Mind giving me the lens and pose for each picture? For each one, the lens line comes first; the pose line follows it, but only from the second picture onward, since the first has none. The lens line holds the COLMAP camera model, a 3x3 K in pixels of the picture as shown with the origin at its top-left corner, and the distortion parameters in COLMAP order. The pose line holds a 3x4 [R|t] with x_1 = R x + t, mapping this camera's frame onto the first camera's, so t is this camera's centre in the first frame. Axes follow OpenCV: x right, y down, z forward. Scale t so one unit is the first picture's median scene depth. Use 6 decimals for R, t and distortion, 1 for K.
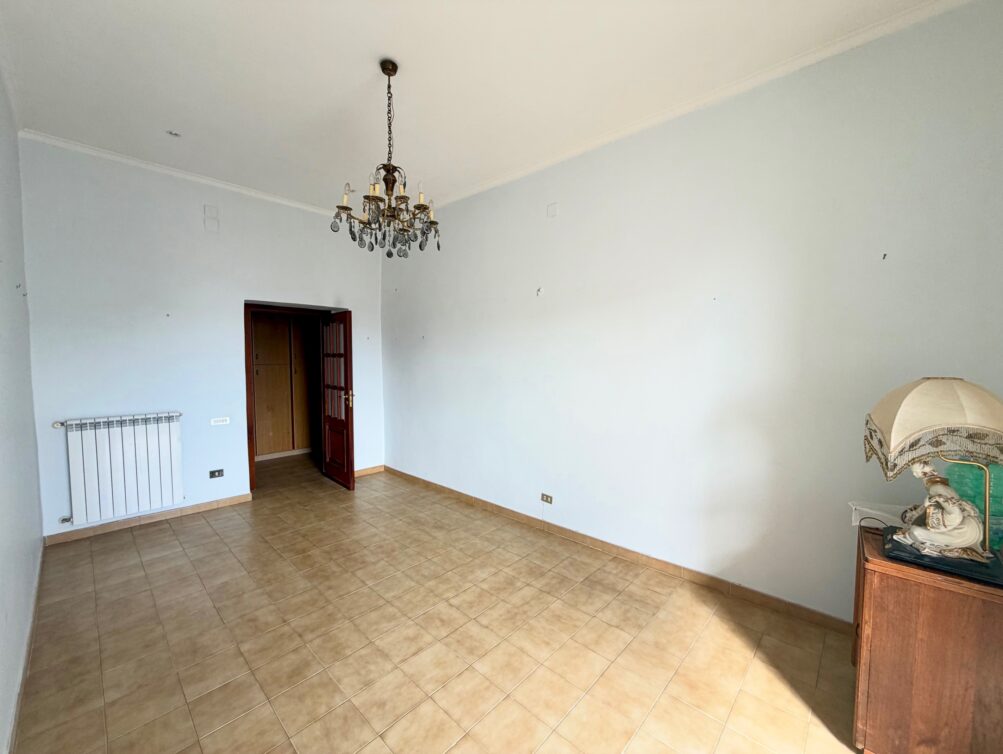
lens RADIAL K [[400.7, 0, 498.4], [0, 400.7, 378.1], [0, 0, 1]] dist [-0.001038, -0.000031]
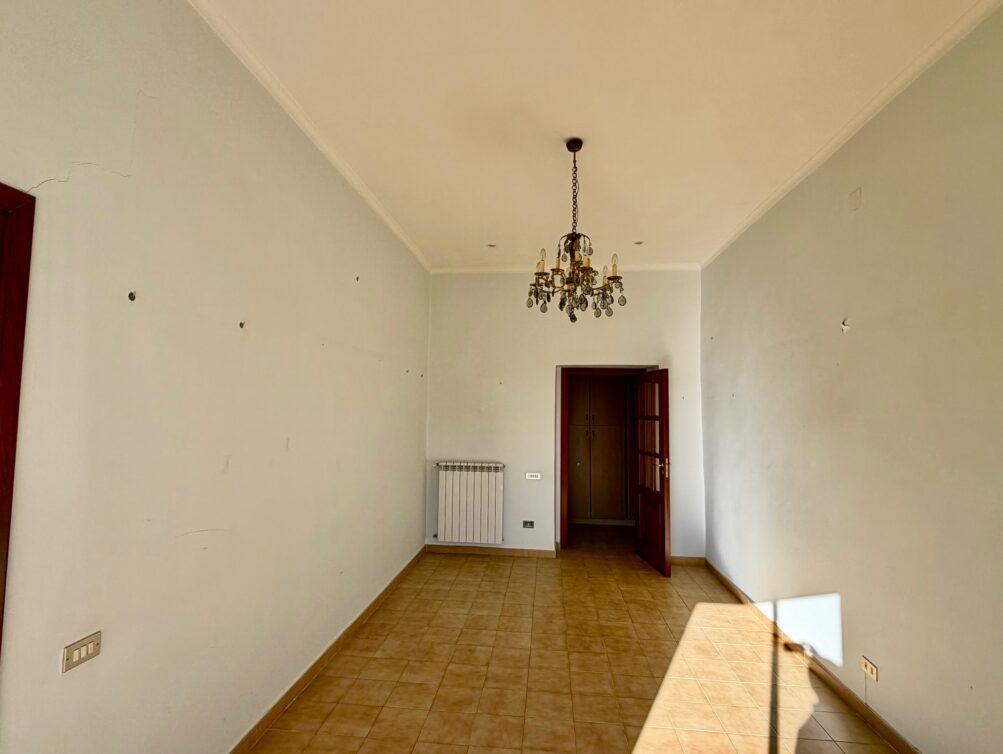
lens RADIAL K [[493.6, 0, 497.8], [0, 493.6, 375.8], [0, 0, 1]] dist [0.000008, 0.000282]
pose [[0.608191, -0.051990, -0.792086, 0.502702], [-0.055549, 0.992619, -0.107805, -0.021969], [0.791845, 0.109565, 0.600814, 0.111759]]
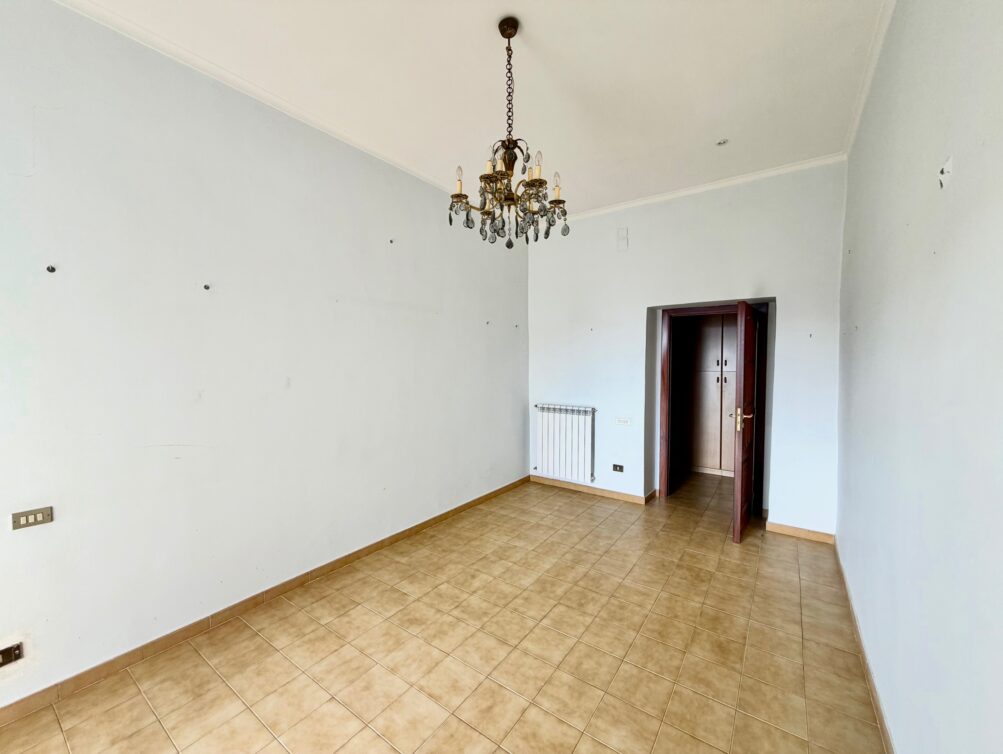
lens RADIAL K [[400.7, 0, 498.4], [0, 400.7, 378.1], [0, 0, 1]] dist [-0.001038, -0.000031]
pose [[0.132328, 0.039249, -0.990429, 0.510165], [-0.054320, 0.998001, 0.032291, -0.042201], [0.989716, 0.049527, 0.134195, 0.757657]]
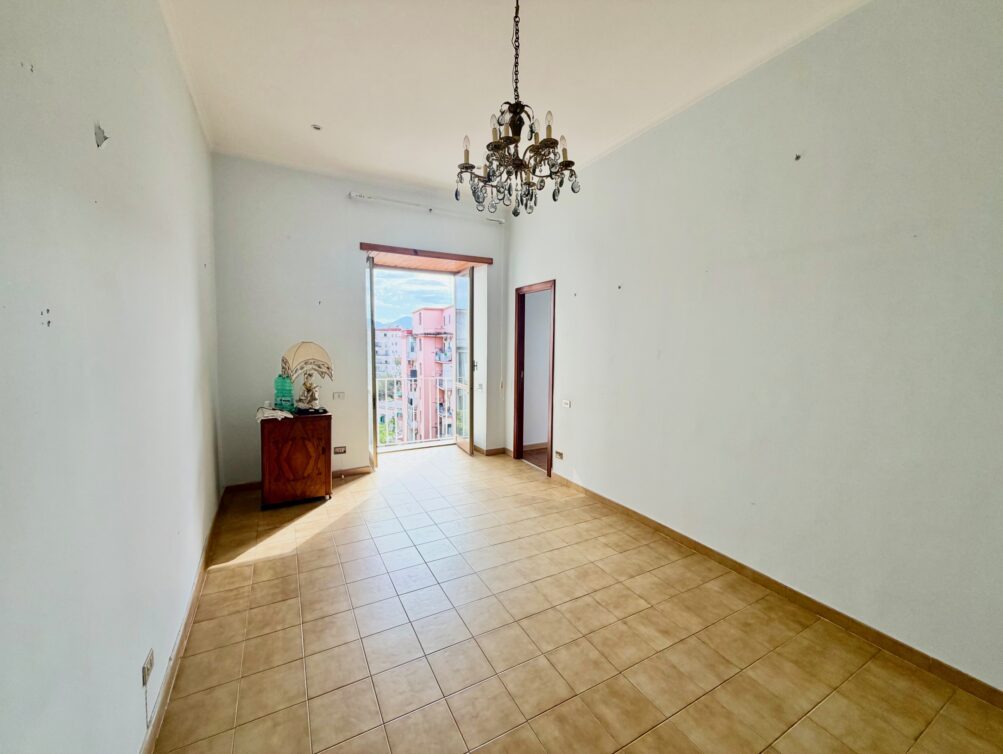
lens RADIAL K [[400.7, 0, 498.4], [0, 400.7, 378.1], [0, 0, 1]] dist [-0.001038, -0.000031]
pose [[-0.949889, -0.042060, 0.309745, -0.444315], [0.003540, 0.989395, 0.145205, -0.072328], [-0.312567, 0.139025, -0.939667, 1.610956]]
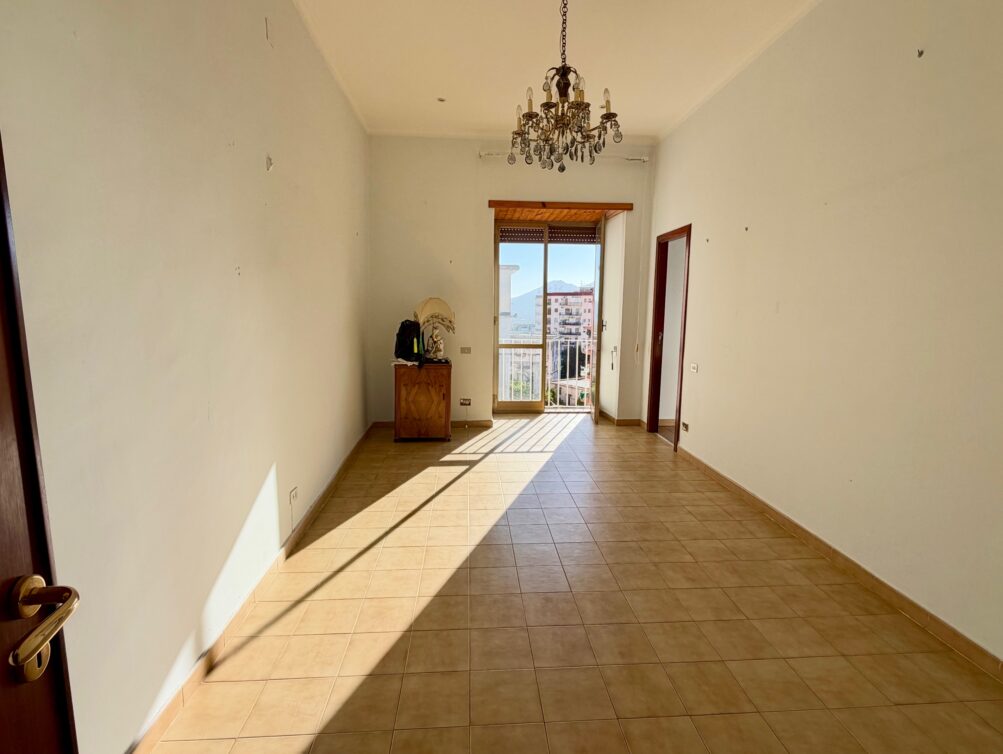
lens RADIAL K [[493.6, 0, 500.6], [0, 493.6, 379.4], [0, 0, 1]] dist [0.000455, -0.000460]
pose [[-0.733049, -0.109817, 0.671252, -0.853794], [0.026695, 0.981475, 0.189722, -0.043546], [-0.679651, 0.156994, -0.716538, 1.723006]]
